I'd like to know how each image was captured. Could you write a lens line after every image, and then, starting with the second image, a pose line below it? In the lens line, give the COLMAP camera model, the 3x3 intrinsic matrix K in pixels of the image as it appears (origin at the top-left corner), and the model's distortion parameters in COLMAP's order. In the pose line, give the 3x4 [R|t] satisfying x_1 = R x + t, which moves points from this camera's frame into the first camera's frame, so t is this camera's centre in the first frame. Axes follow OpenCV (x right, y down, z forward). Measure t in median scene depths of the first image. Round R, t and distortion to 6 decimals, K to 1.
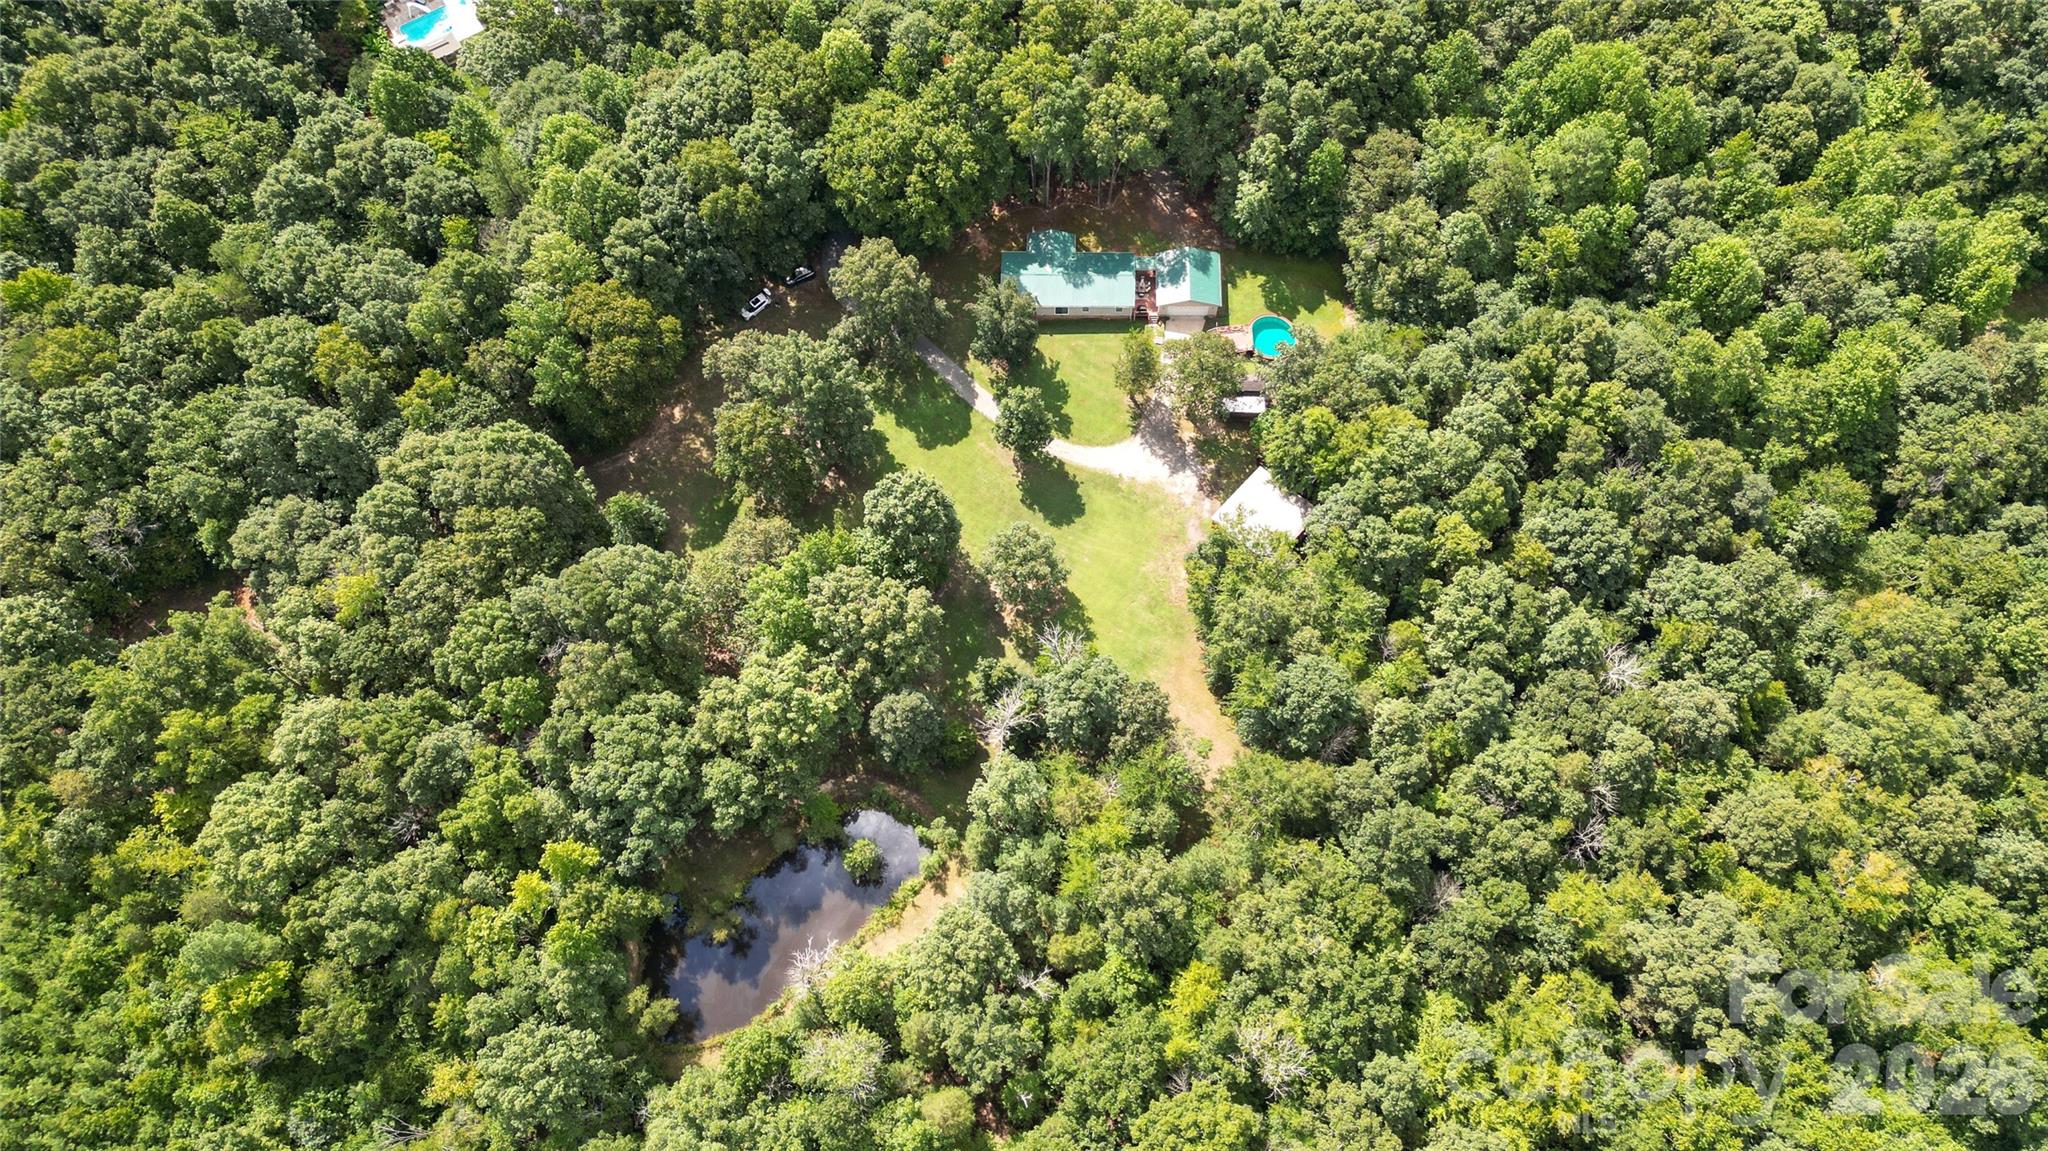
lens RADIAL K [[1422.7, 0, 1024.0], [0, 1422.7, 575.5], [0, 0, 1]] dist [0.102654, -0.100713]
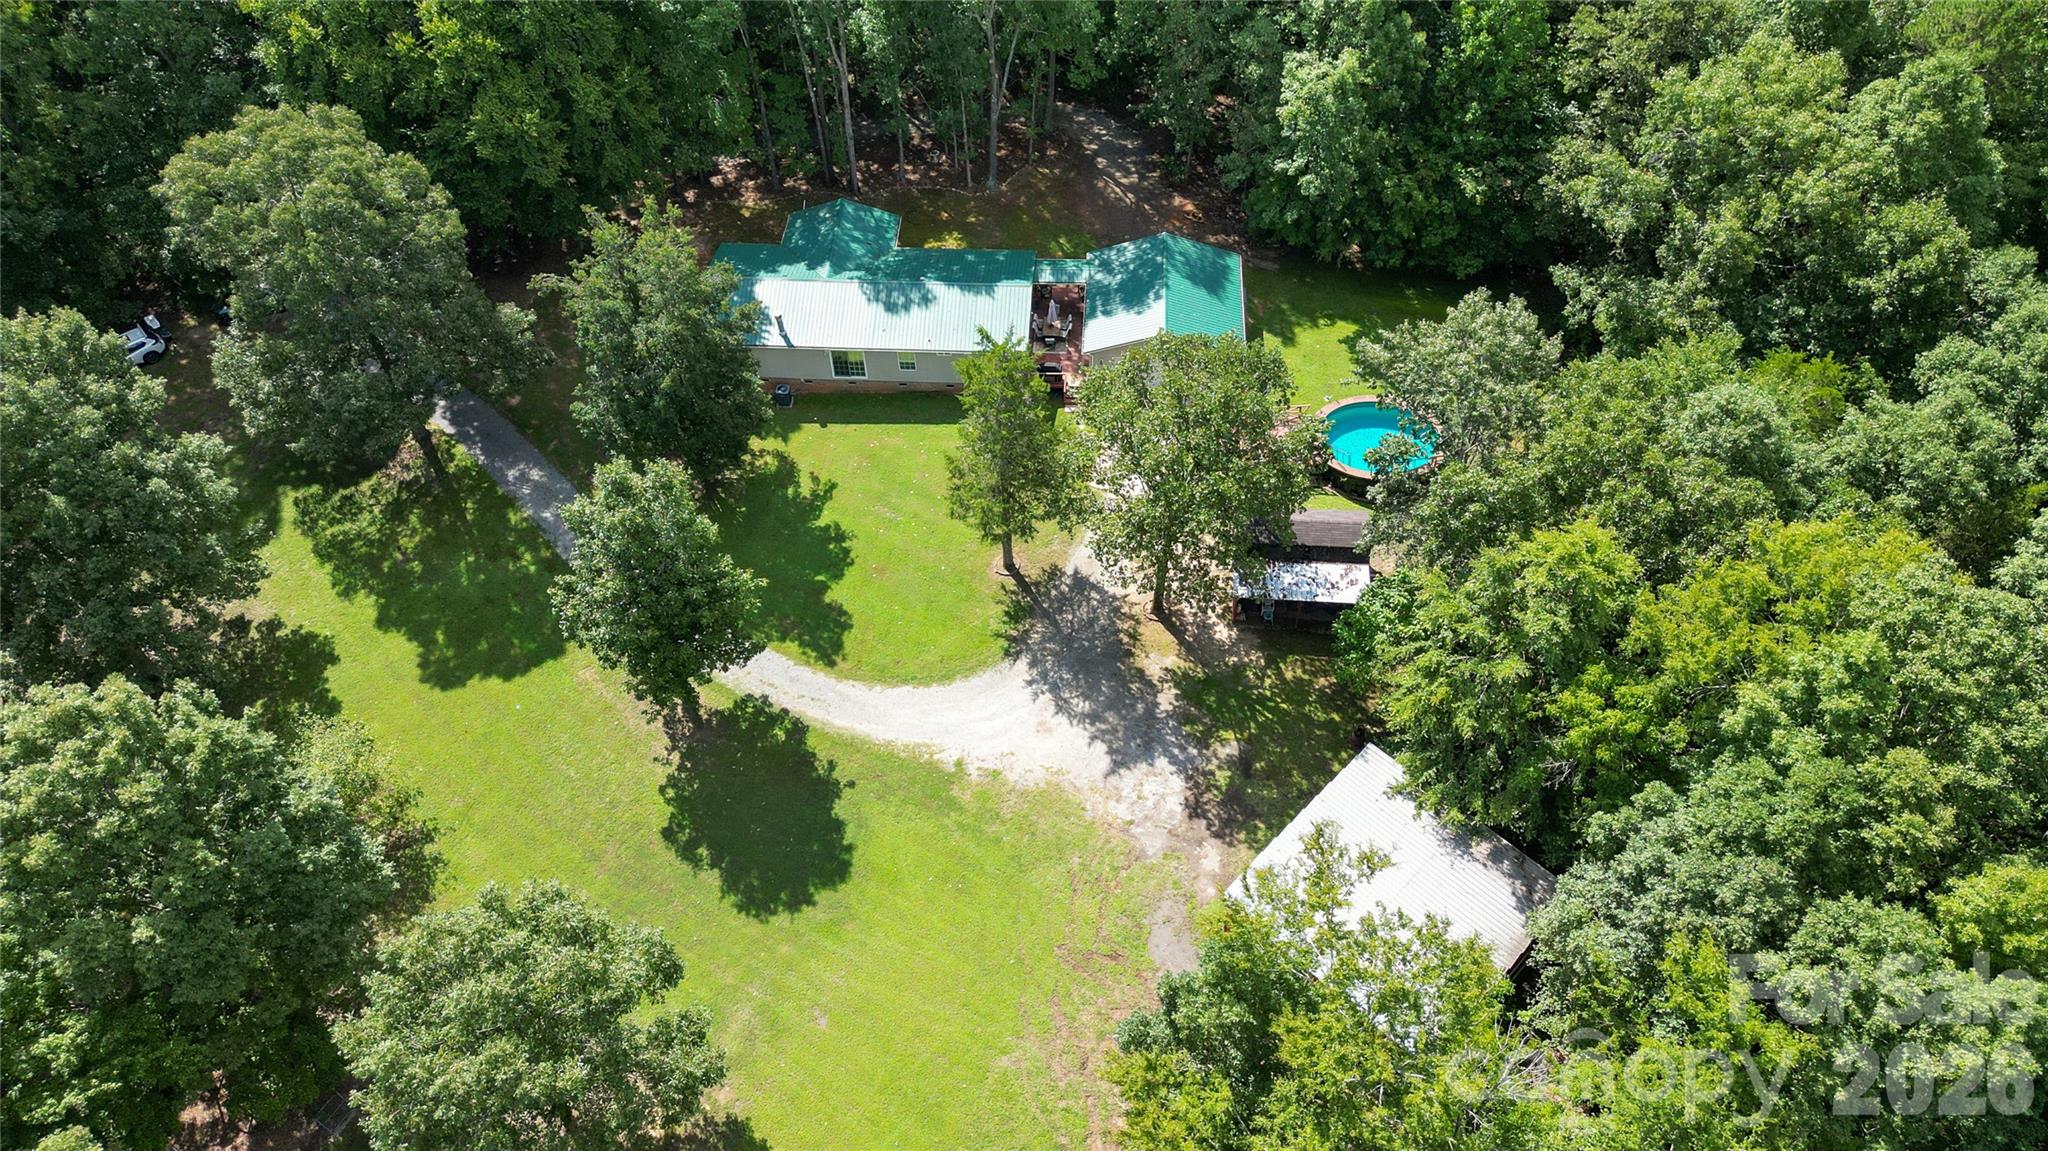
lens RADIAL K [[1422.7, 0, 1024.0], [0, 1422.7, 575.5], [0, 0, 1]] dist [0.102654, -0.100713]
pose [[0.999103, 0.019171, -0.037761, 0.102291], [-0.028999, 0.959525, -0.280126, -0.019369], [0.030863, 0.280970, 0.959220, 0.706208]]
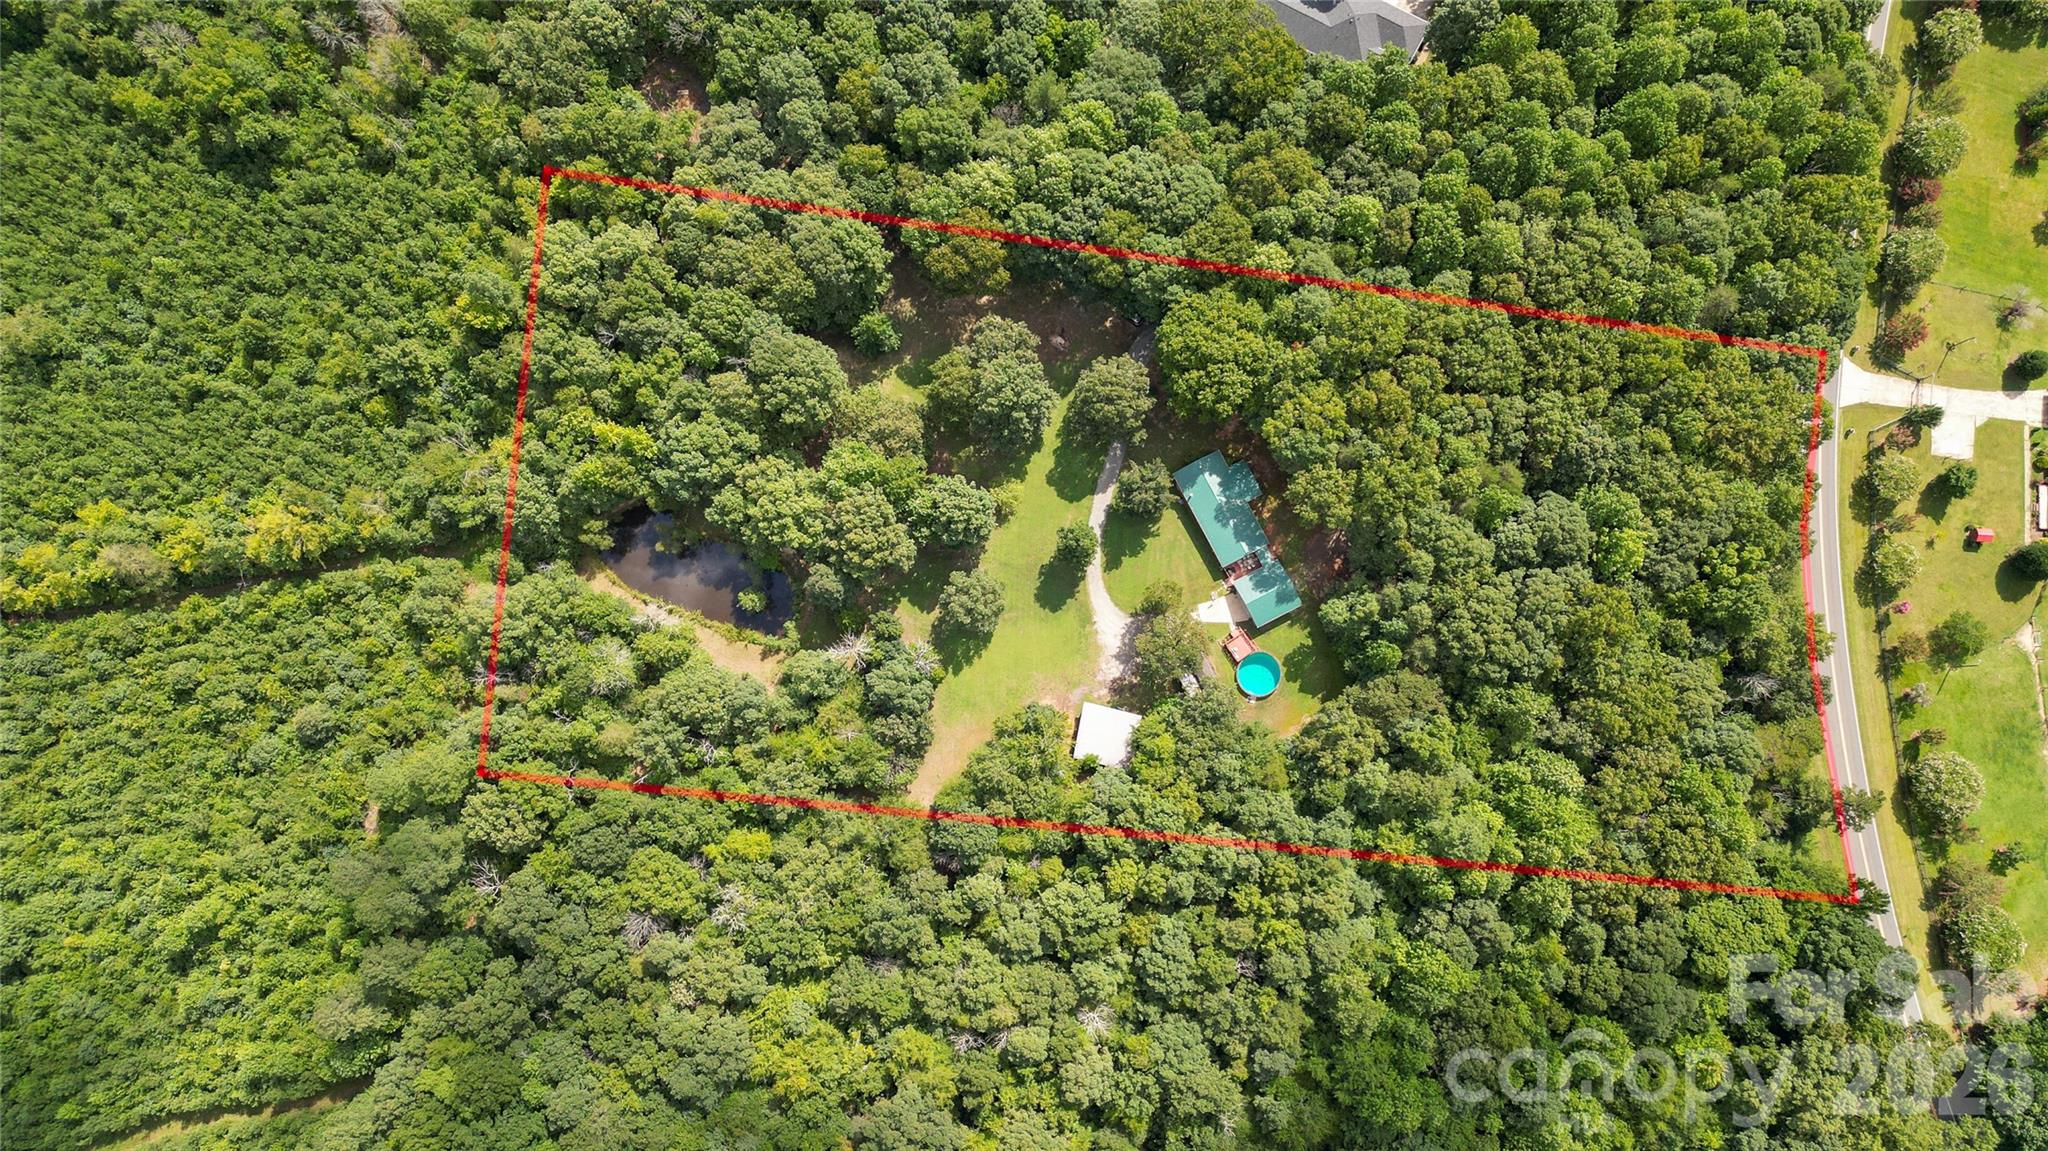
lens RADIAL K [[1422.7, 0, 1024.0], [0, 1422.7, 575.5], [0, 0, 1]] dist [0.102654, -0.100713]
pose [[0.476754, 0.875816, -0.075173, 0.105581], [-0.800221, 0.467811, 0.375232, -0.575175], [0.363801, -0.118739, 0.923878, -0.244763]]
